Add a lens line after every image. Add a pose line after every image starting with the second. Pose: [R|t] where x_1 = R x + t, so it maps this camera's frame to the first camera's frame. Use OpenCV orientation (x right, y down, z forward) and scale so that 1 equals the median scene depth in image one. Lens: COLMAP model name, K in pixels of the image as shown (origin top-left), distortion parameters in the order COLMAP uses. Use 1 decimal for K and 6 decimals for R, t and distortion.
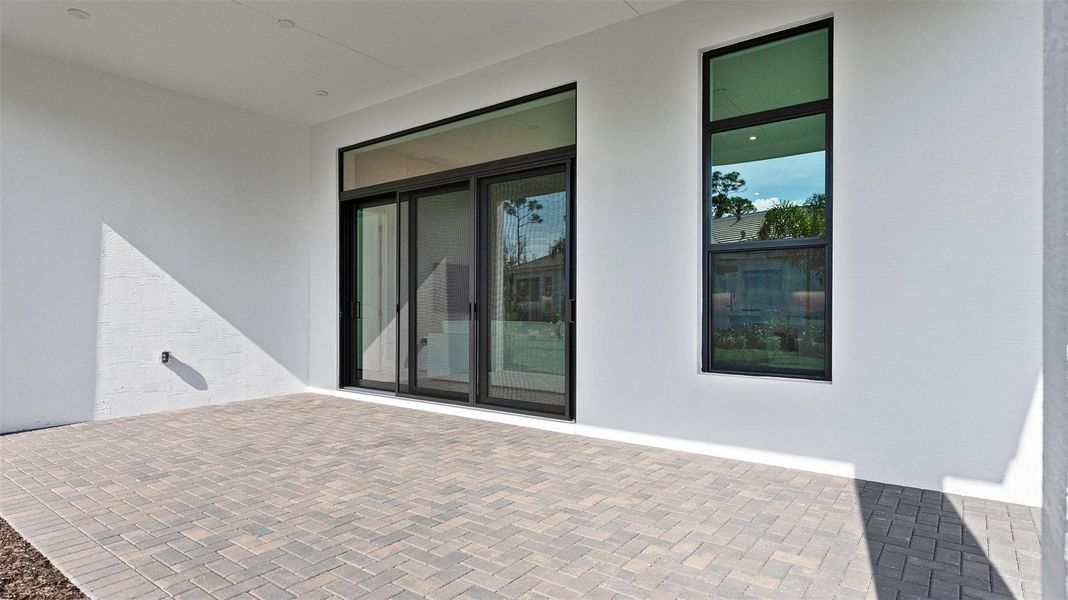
lens RADIAL K [[540.9, 0, 534.0], [0, 540.9, 300.0], [0, 0, 1]] dist [-0.000902, -0.000094]
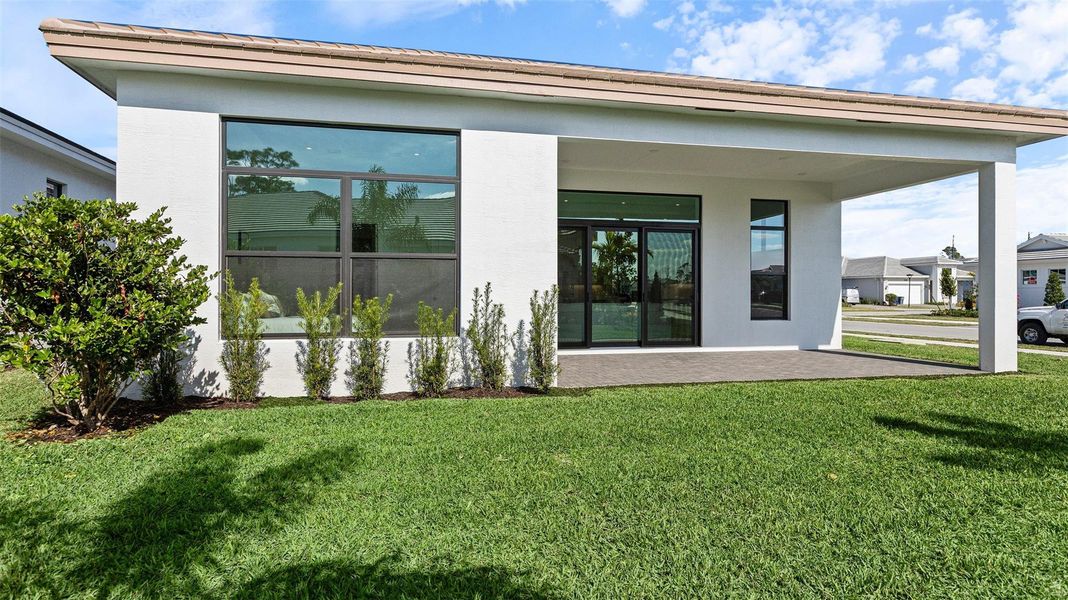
lens RADIAL K [[530.6, 0, 511.4], [0, 530.6, 309.6], [0, 0, 1]] dist [0.014609, -0.000299]
pose [[0.712433, -0.025143, 0.701289, -1.817492], [-0.007641, 0.999021, 0.043579, -0.015910], [-0.701698, -0.036406, 0.711544, -0.017313]]
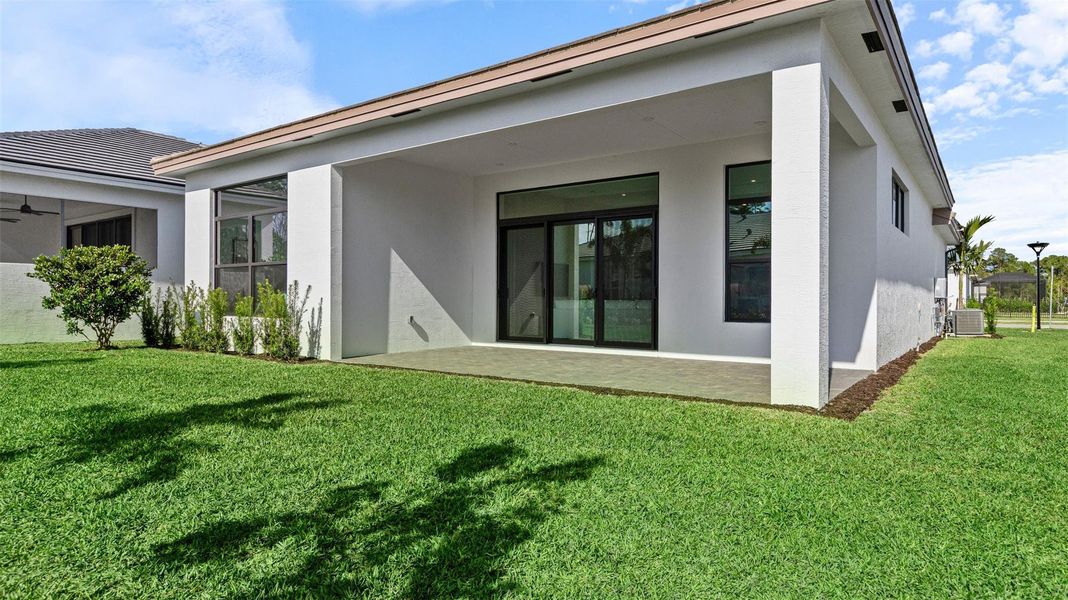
lens RADIAL K [[546.2, 0, 547.6], [0, 546.2, 292.2], [0, 0, 1]] dist [-0.000263, -0.000006]
pose [[0.999871, -0.004404, 0.015421, -0.299545], [0.004358, 0.999986, 0.003015, 0.013237], [-0.015434, -0.002947, 0.999877, -0.803053]]
